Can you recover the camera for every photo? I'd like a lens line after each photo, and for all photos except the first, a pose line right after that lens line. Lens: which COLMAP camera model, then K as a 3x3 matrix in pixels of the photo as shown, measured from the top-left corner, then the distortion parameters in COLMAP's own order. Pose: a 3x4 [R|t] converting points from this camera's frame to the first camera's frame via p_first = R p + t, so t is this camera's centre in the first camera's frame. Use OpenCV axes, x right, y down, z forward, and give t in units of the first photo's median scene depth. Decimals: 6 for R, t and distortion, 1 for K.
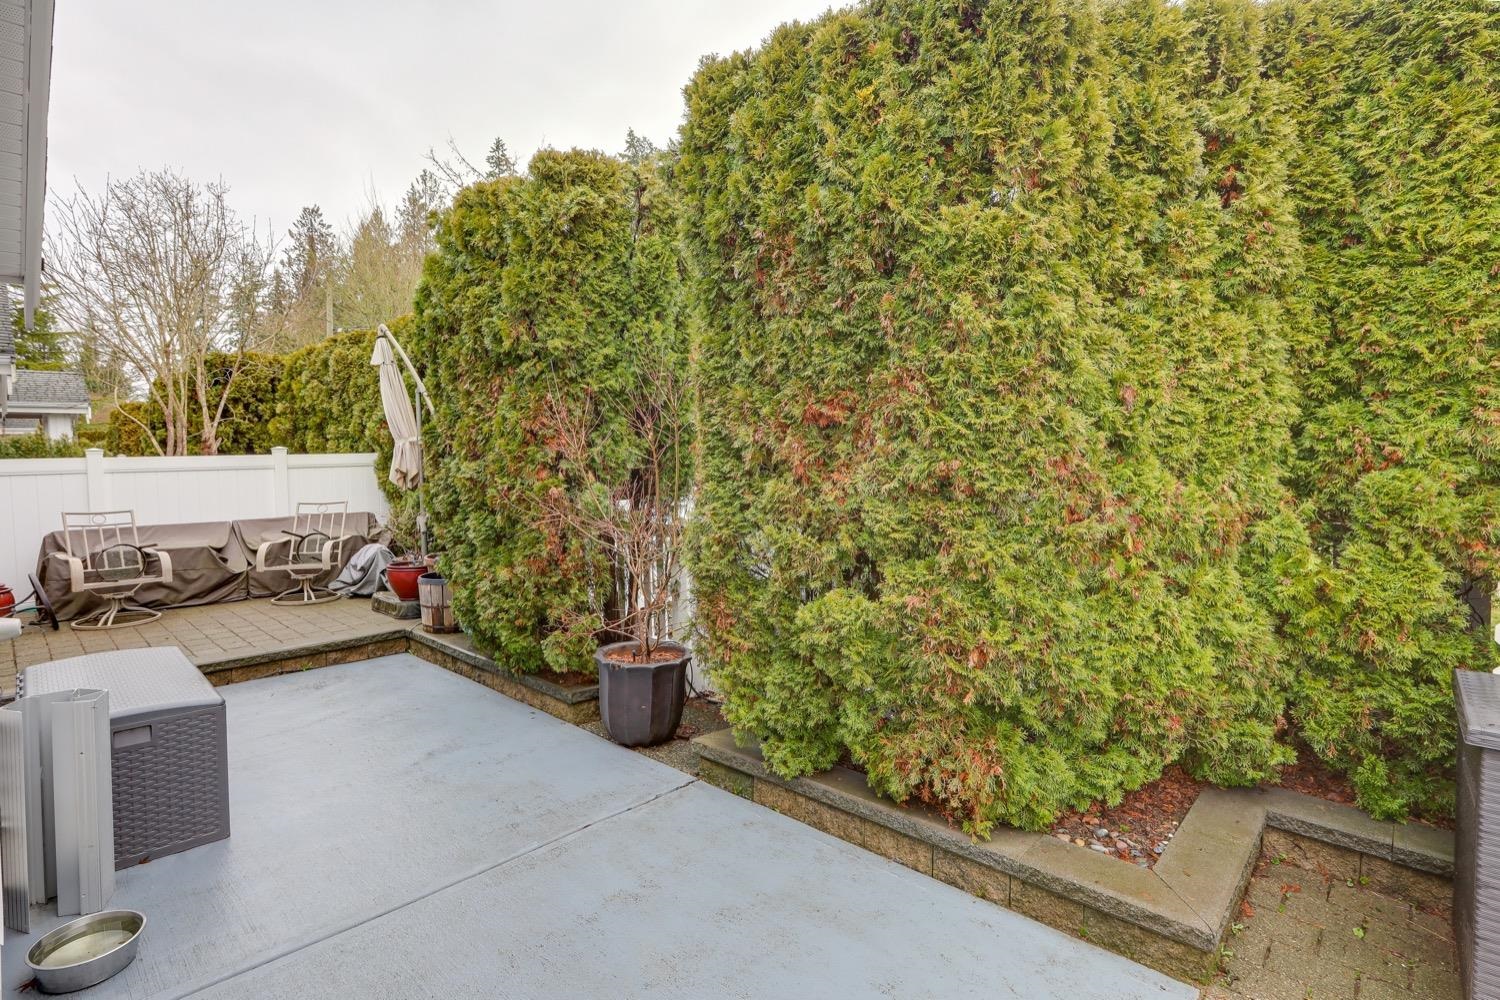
lens RADIAL K [[752.1, 0, 761.7], [0, 752.1, 497.0], [0, 0, 1]] dist [-0.024973, 0.004405]
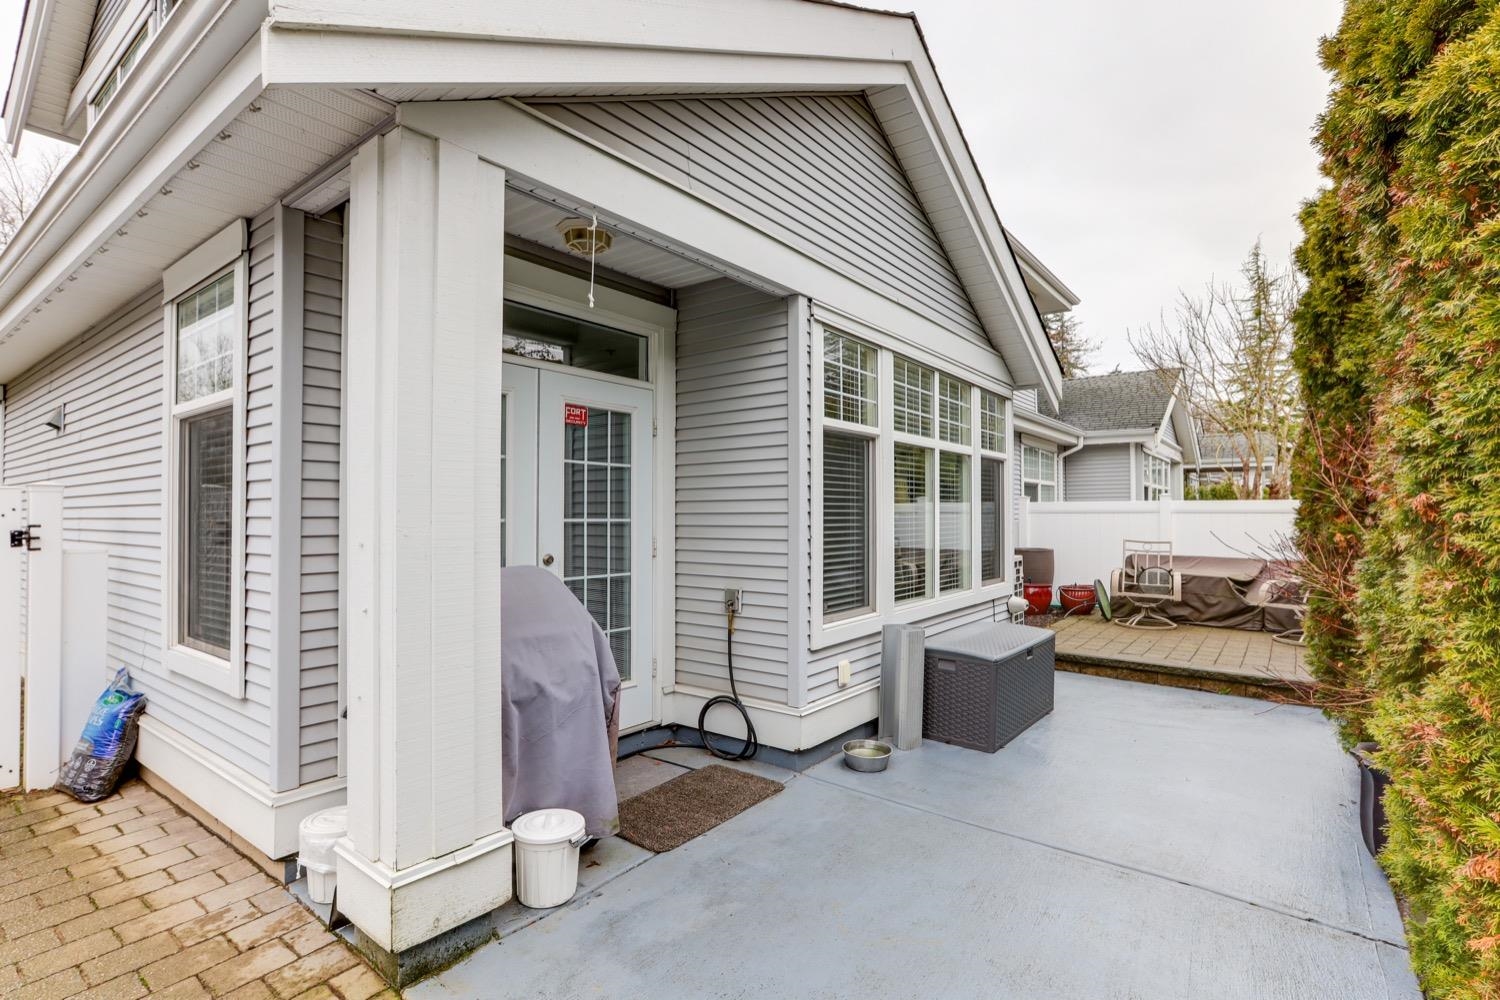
lens RADIAL K [[687.9, 0, 752.9], [0, 687.9, 506.2], [0, 0, 1]] dist [0.000178, 0.000143]
pose [[0.115196, 0.007838, -0.993312, 0.224748], [-0.057284, 0.998357, 0.001234, -0.003593], [0.991690, 0.056759, 0.115455, 0.133514]]
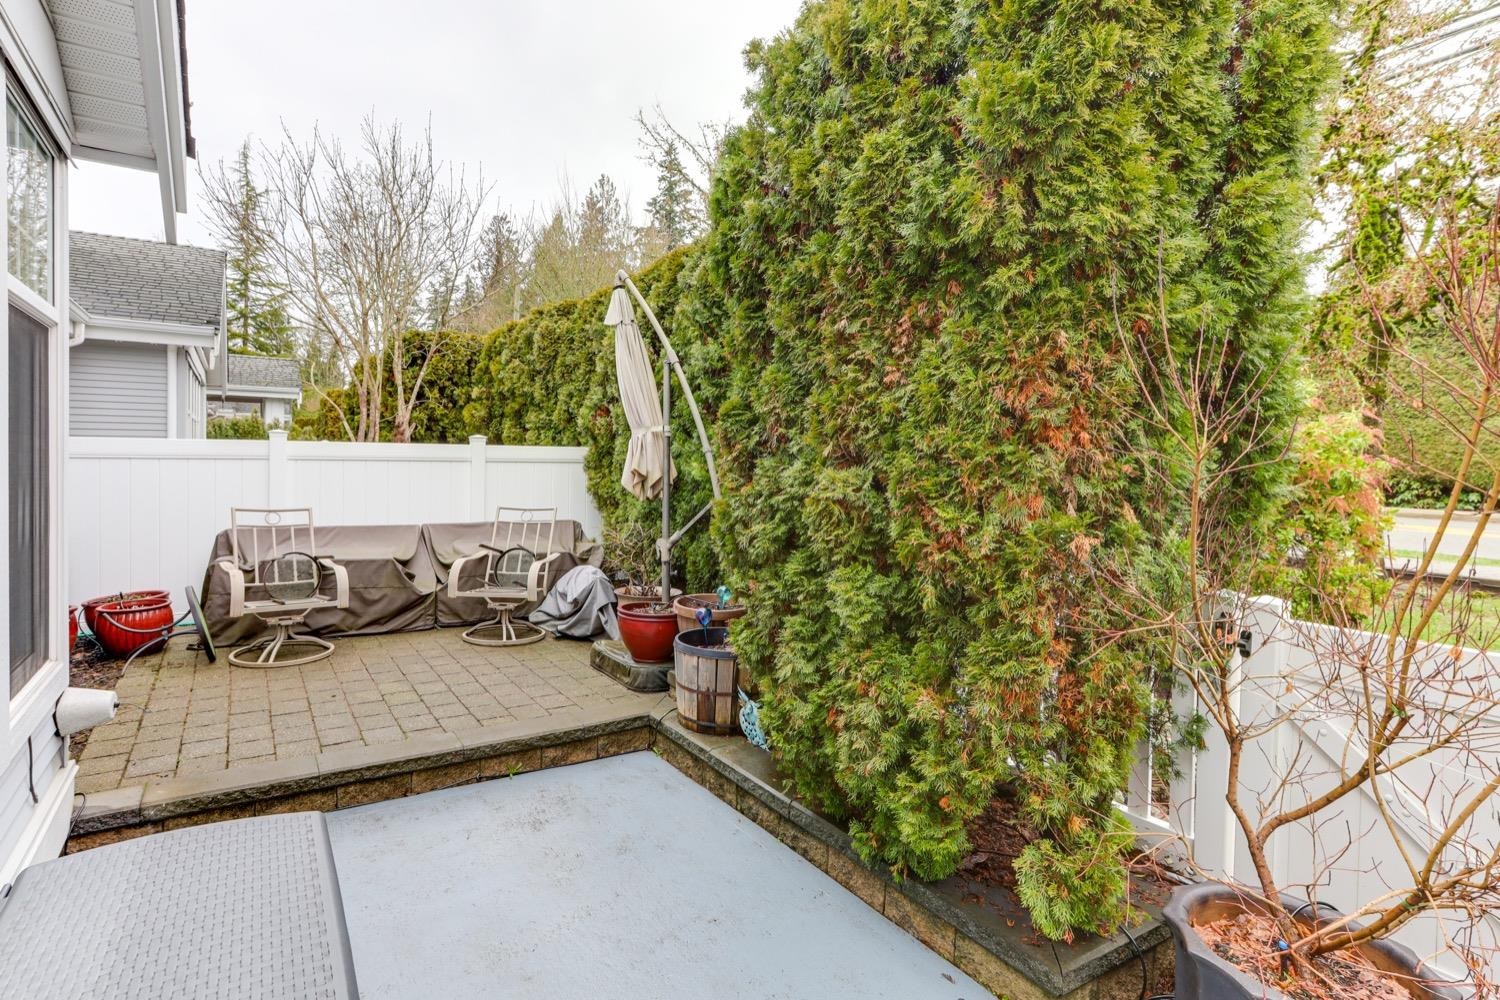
lens RADIAL K [[779.0, 0, 744.0], [0, 779.0, 491.1], [0, 0, 1]] dist [-0.026975, 0.000384]
pose [[0.974071, 0.045870, -0.221543, -0.201758], [-0.049407, 0.998724, -0.010449, -0.013771], [0.220781, 0.021124, 0.975095, 0.275931]]
